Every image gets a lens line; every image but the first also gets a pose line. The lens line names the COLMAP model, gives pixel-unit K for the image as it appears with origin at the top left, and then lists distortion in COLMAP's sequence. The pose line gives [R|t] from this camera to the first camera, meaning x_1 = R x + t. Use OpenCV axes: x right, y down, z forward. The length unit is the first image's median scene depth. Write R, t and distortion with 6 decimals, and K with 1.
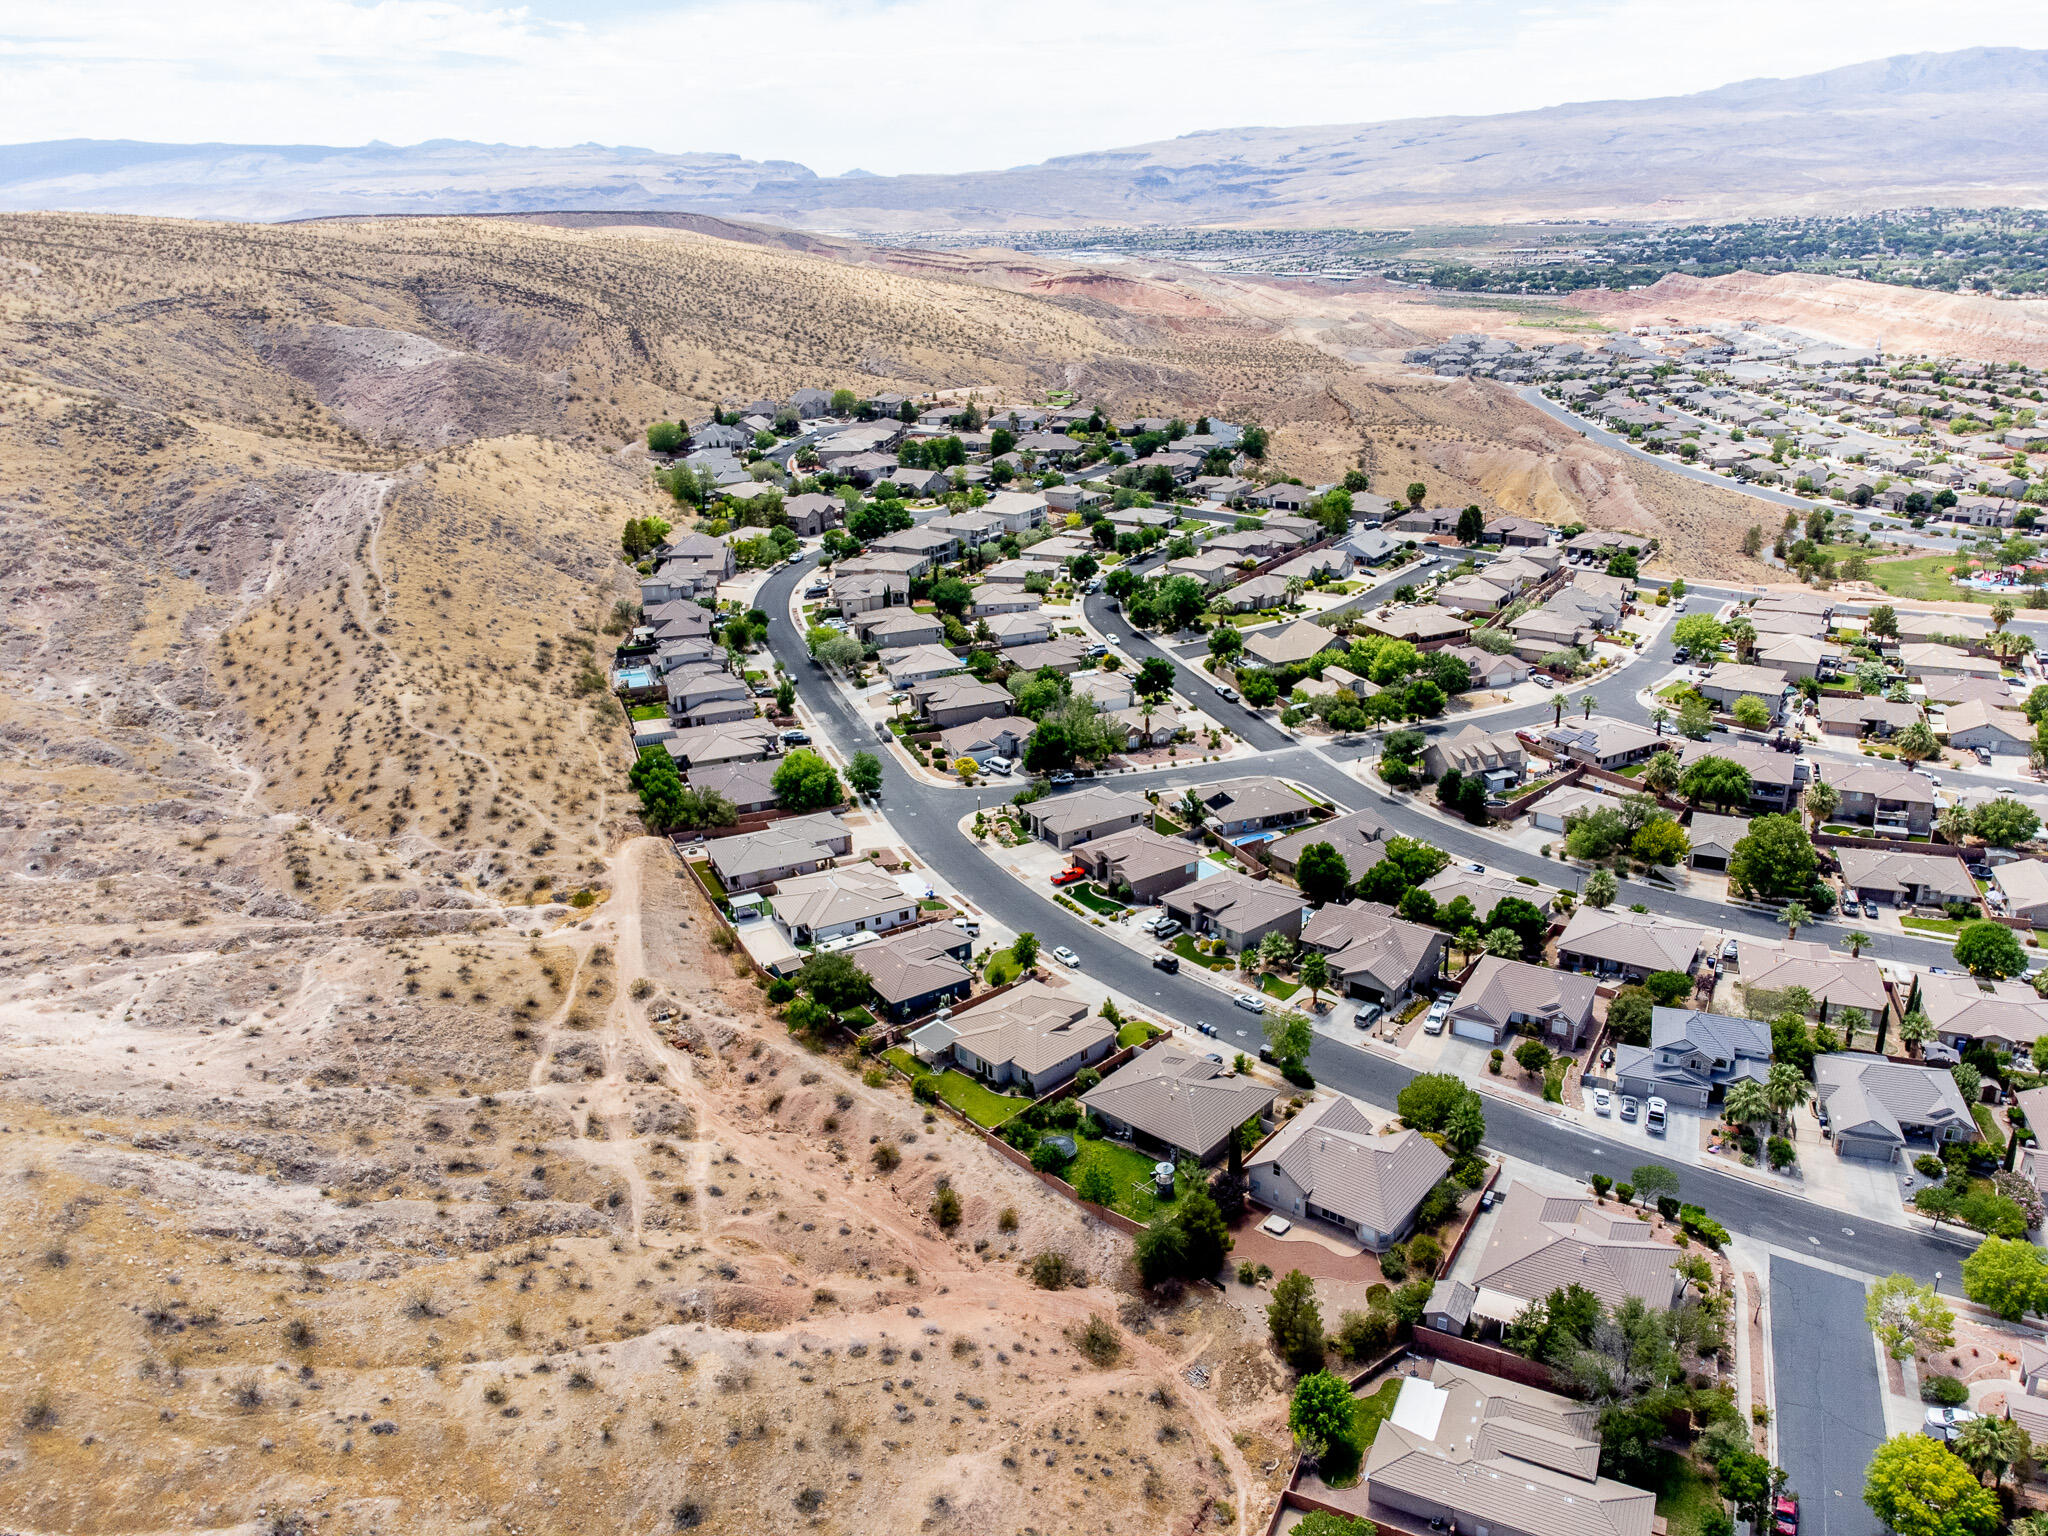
lens RADIAL K [[1532.1, 0, 1024.0], [0, 1532.1, 768.0], [0, 0, 1]] dist [0.009182, 0.021394]
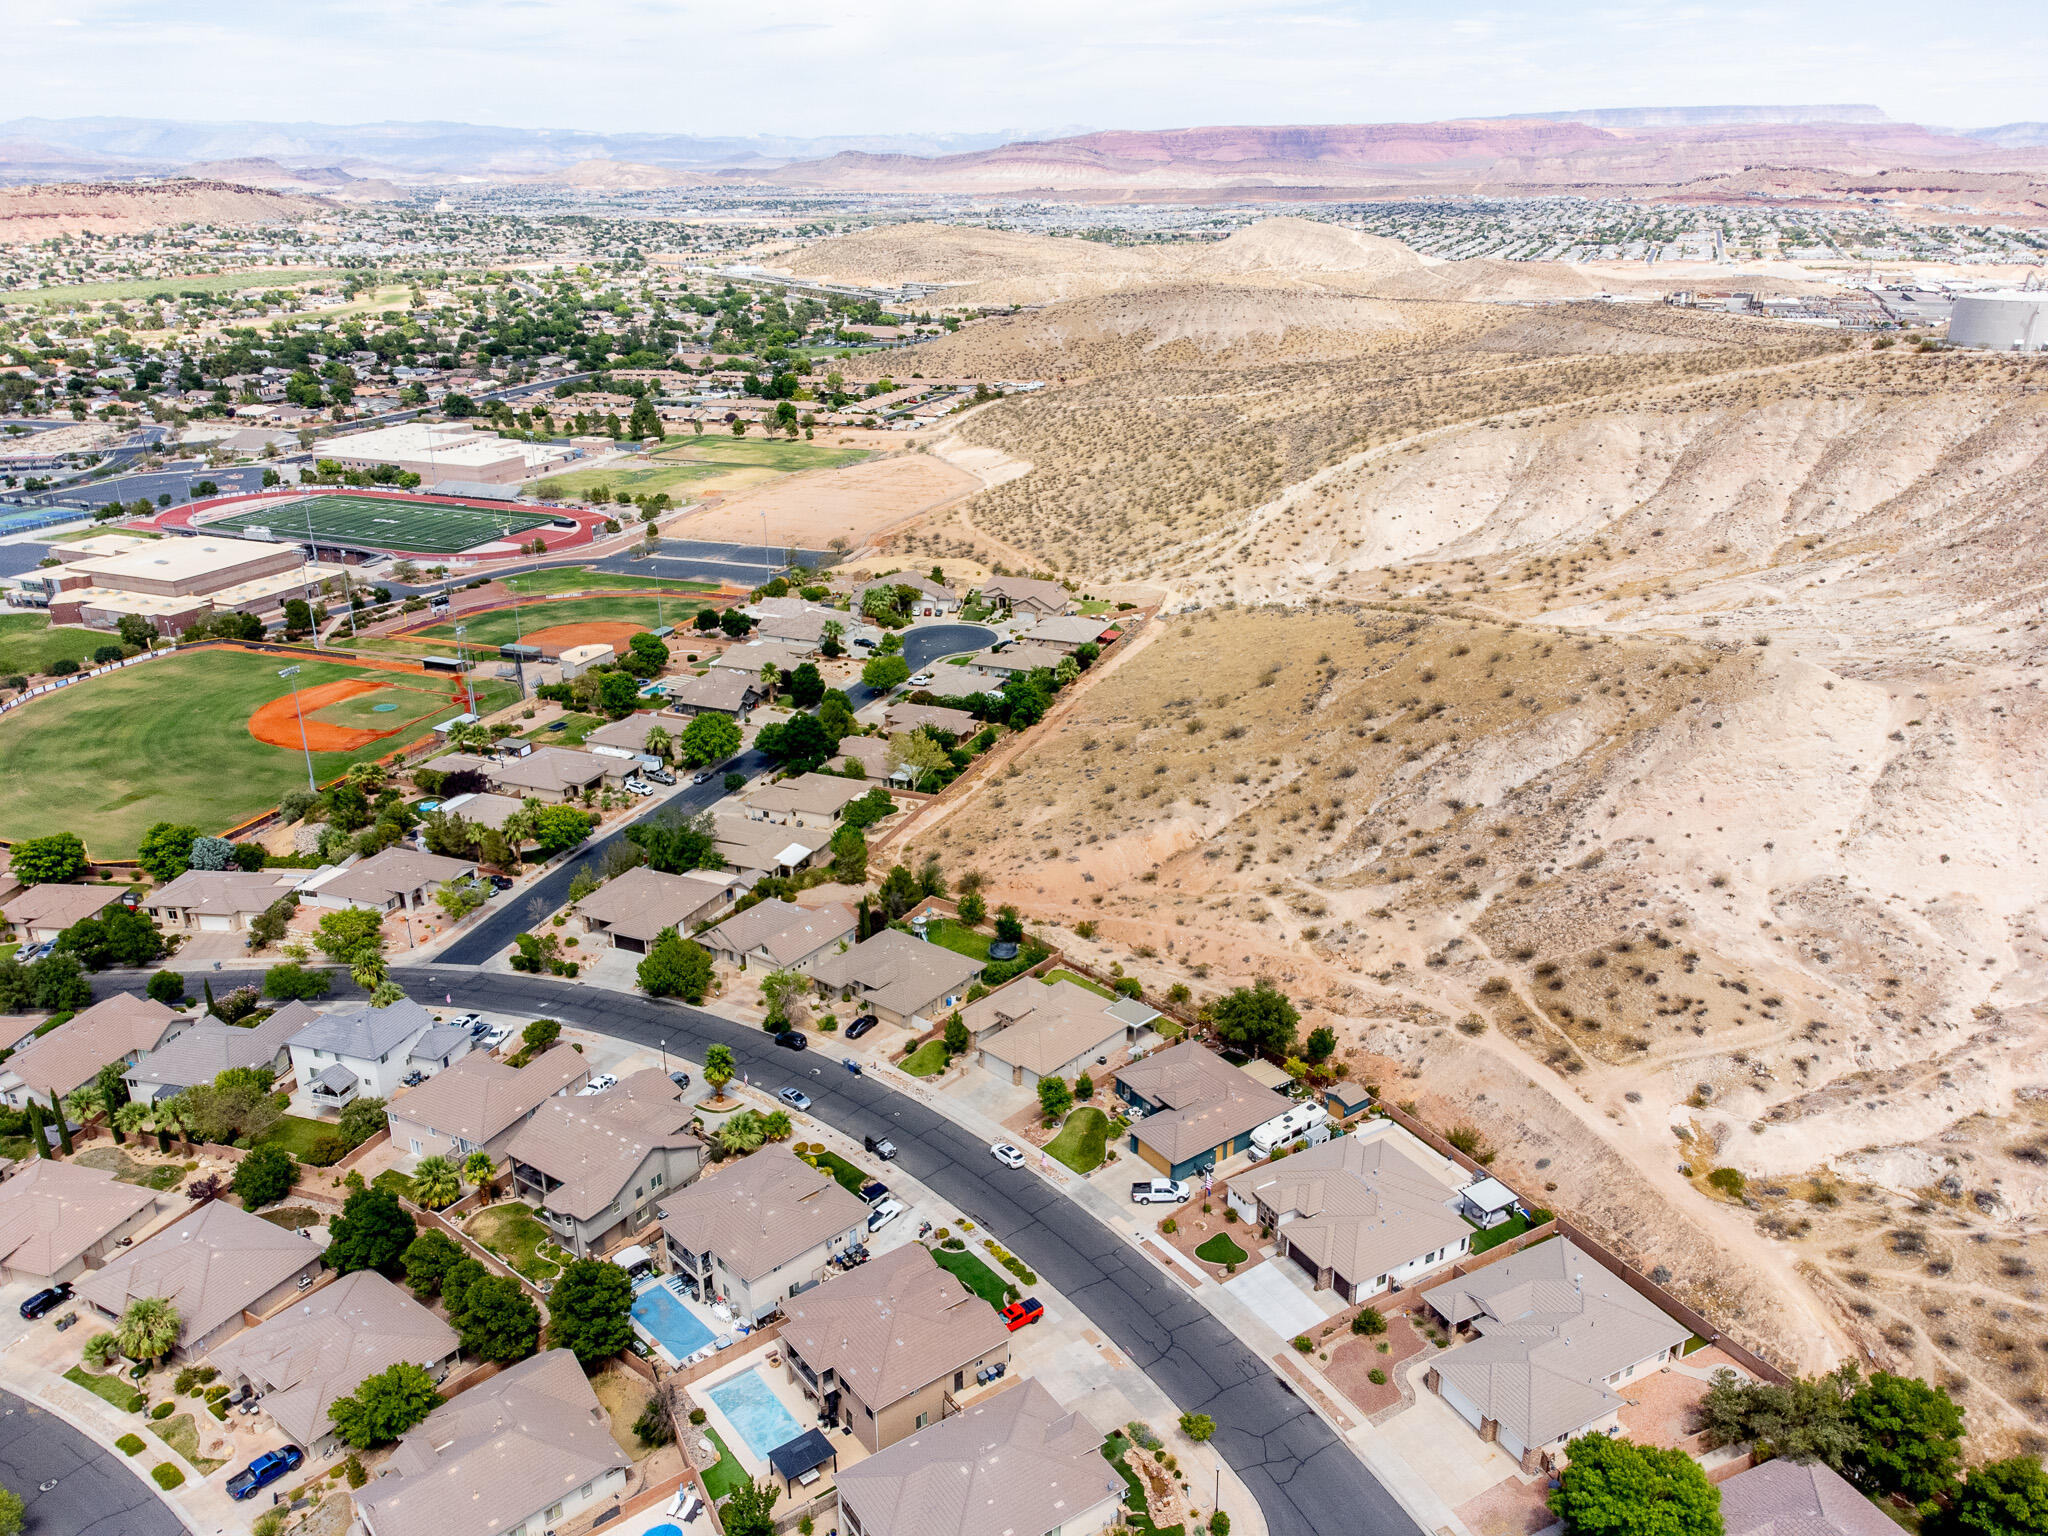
lens RADIAL K [[1532.1, 0, 1024.0], [0, 1532.1, 768.0], [0, 0, 1]] dist [0.009182, 0.021394]
pose [[-0.996951, 0.055239, -0.055115, 0.059504], [0.003753, 0.739435, 0.673218, -0.629344], [0.077942, 0.670958, -0.737387, 1.686167]]
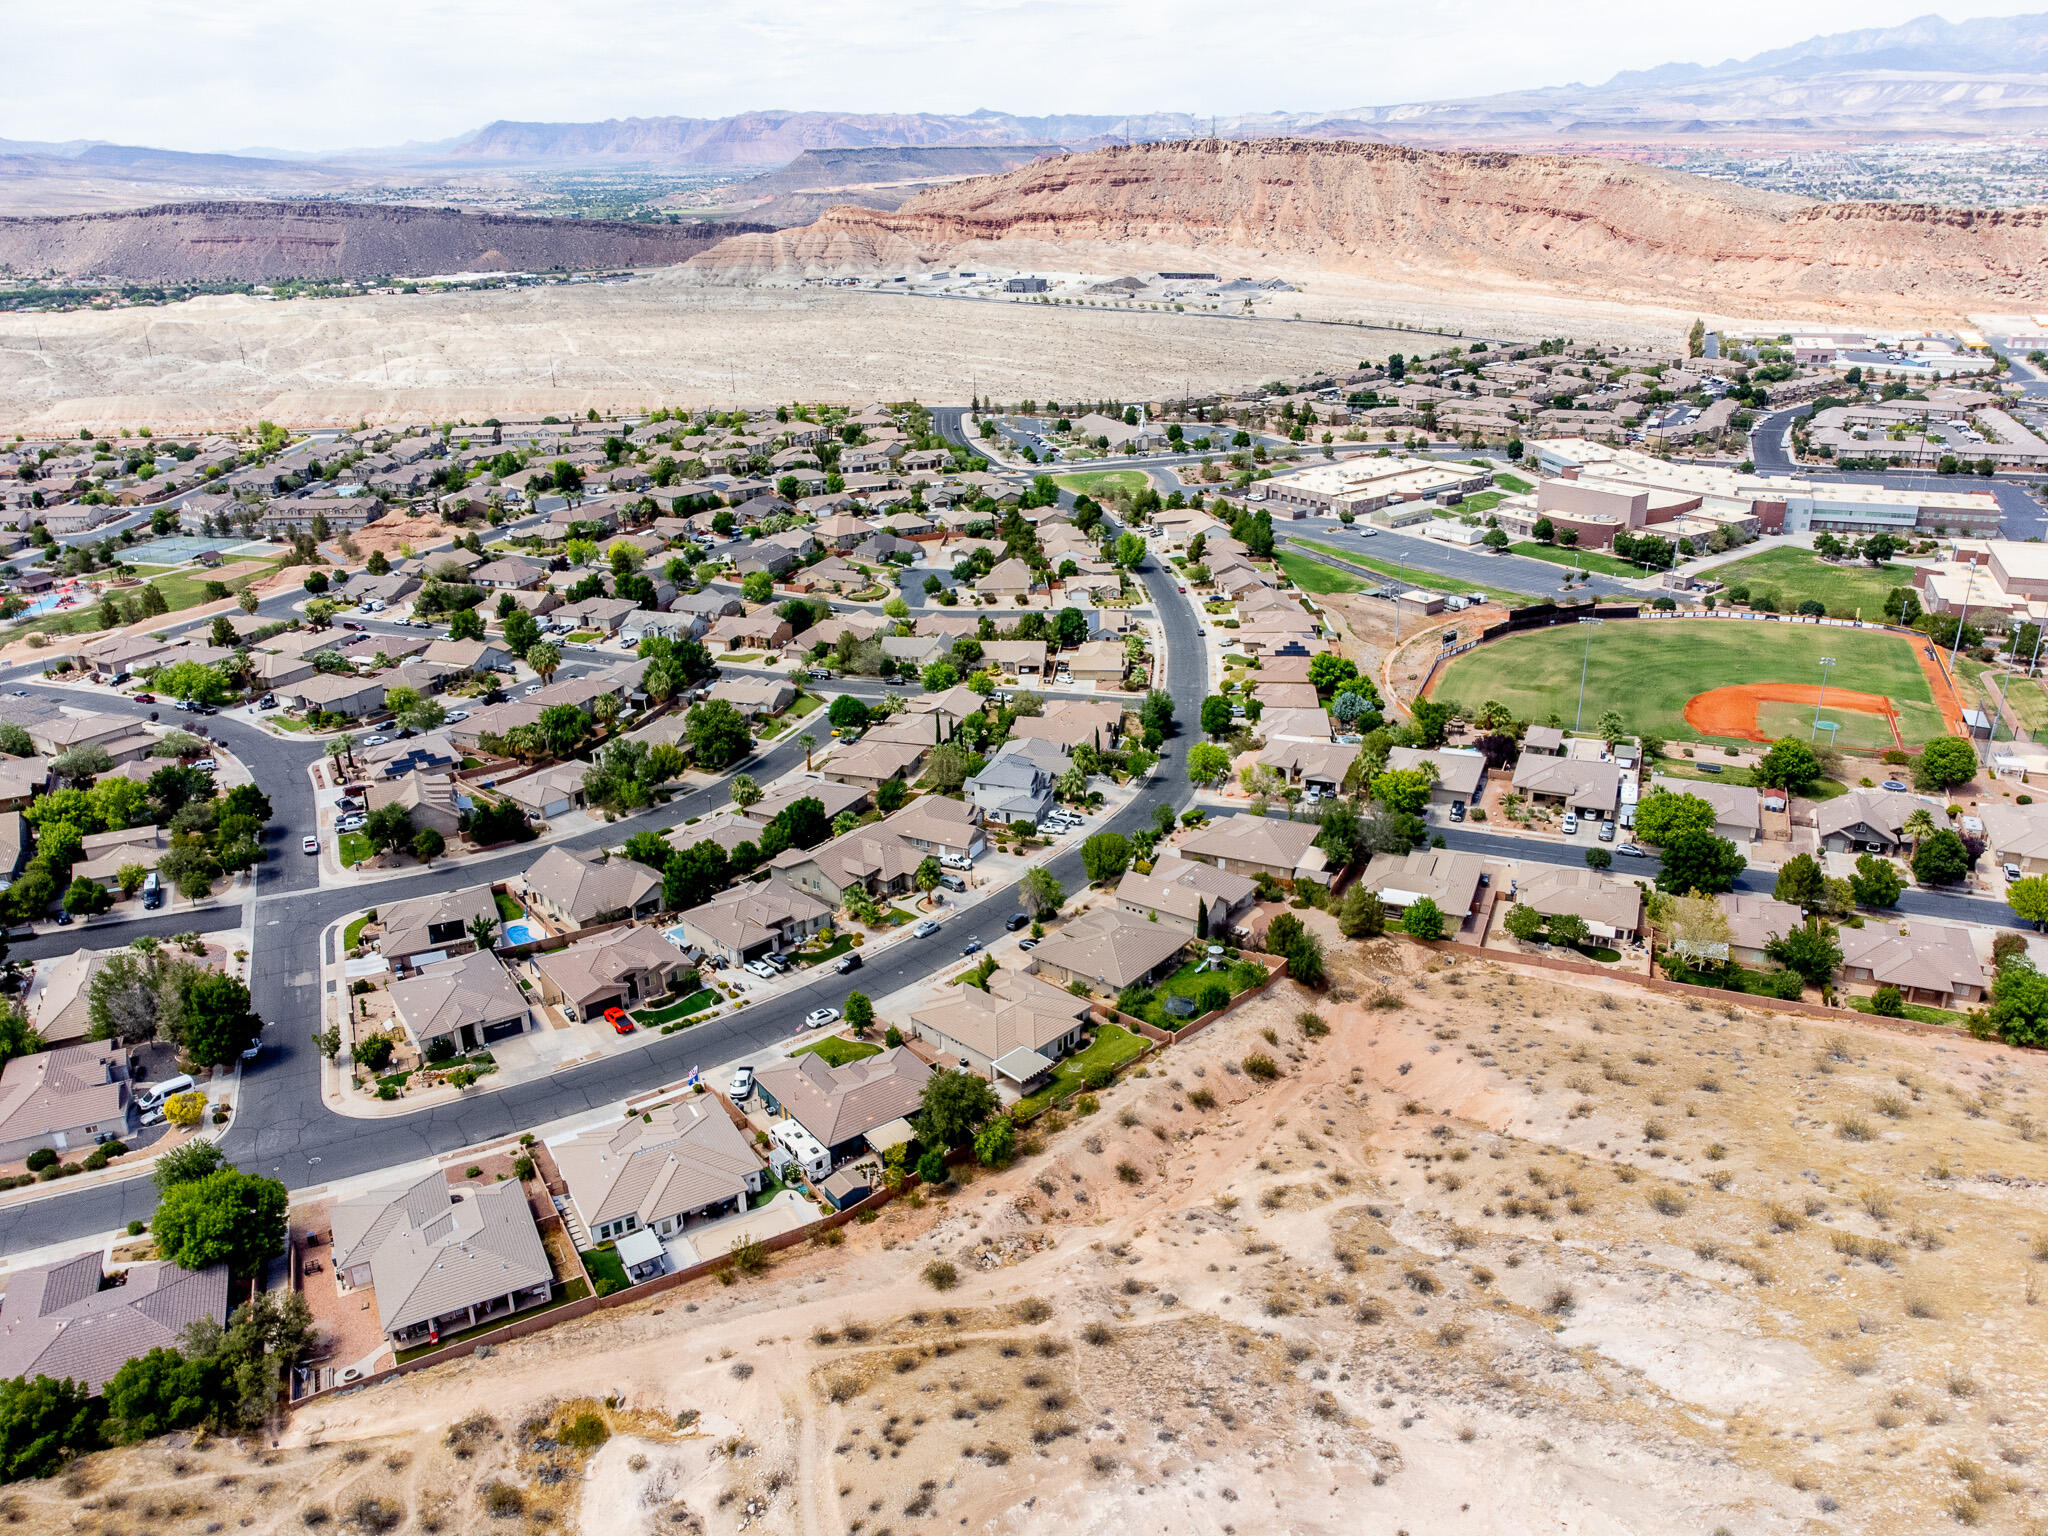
lens RADIAL K [[1532.1, 0, 1024.0], [0, 1532.1, 768.0], [0, 0, 1]] dist [0.009182, 0.021394]
pose [[-0.061055, -0.335748, 0.939971, -0.921206], [0.375756, 0.864717, 0.333275, -0.308480], [-0.924705, 0.373548, 0.073364, 0.900265]]
